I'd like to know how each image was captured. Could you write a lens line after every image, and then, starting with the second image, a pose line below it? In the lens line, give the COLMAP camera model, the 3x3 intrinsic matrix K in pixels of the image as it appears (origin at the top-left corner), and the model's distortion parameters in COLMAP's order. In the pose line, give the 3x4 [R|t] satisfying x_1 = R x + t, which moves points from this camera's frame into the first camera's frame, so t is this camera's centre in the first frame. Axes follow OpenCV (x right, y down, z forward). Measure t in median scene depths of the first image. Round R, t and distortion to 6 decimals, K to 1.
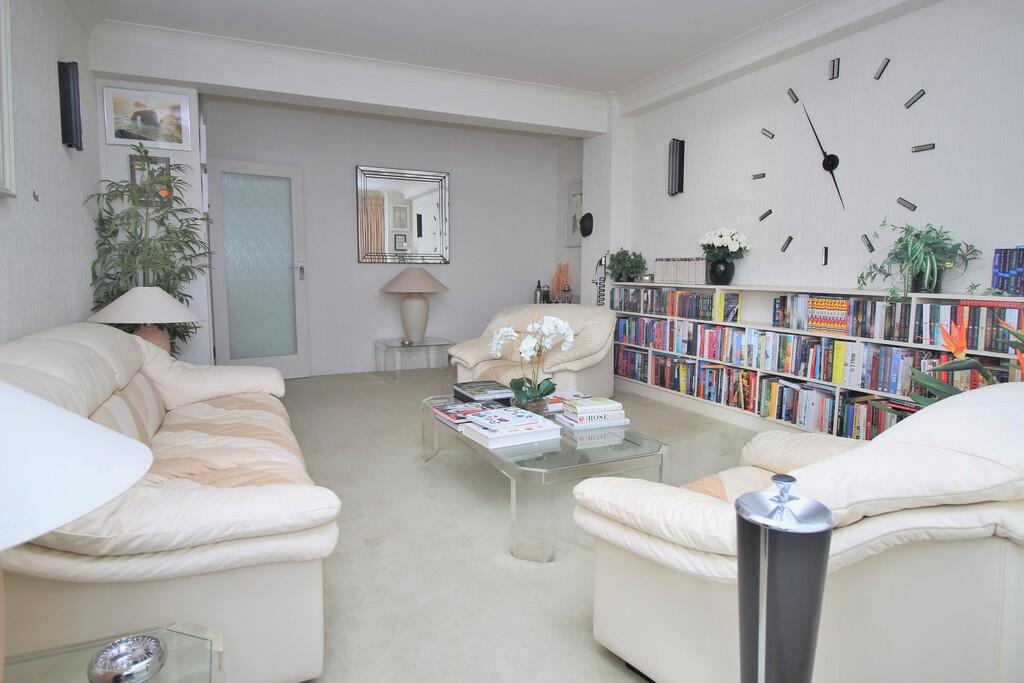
lens RADIAL K [[618.1, 0, 508.8], [0, 618.1, 338.4], [0, 0, 1]] dist [0.009221, 0.002389]
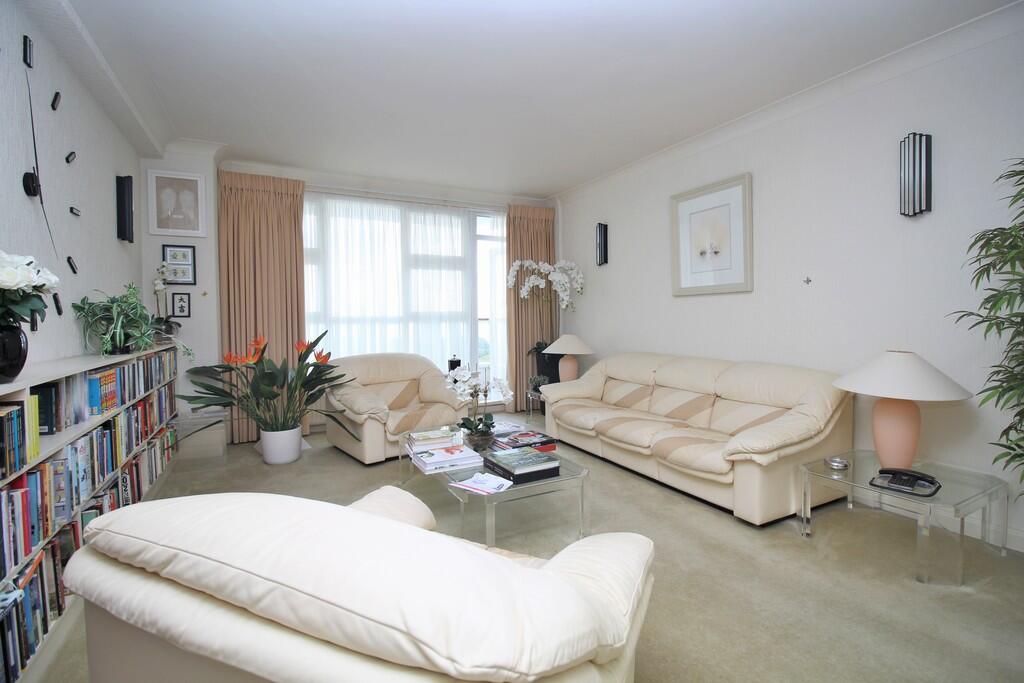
lens RADIAL K [[473.2, 0, 518.8], [0, 473.2, 335.0], [0, 0, 1]] dist [-0.001957, -0.011355]
pose [[-0.997907, 0.005652, -0.064413, 0.013300], [-0.003915, 0.989065, 0.147431, -0.188241], [0.064542, 0.147375, -0.986973, 1.511873]]
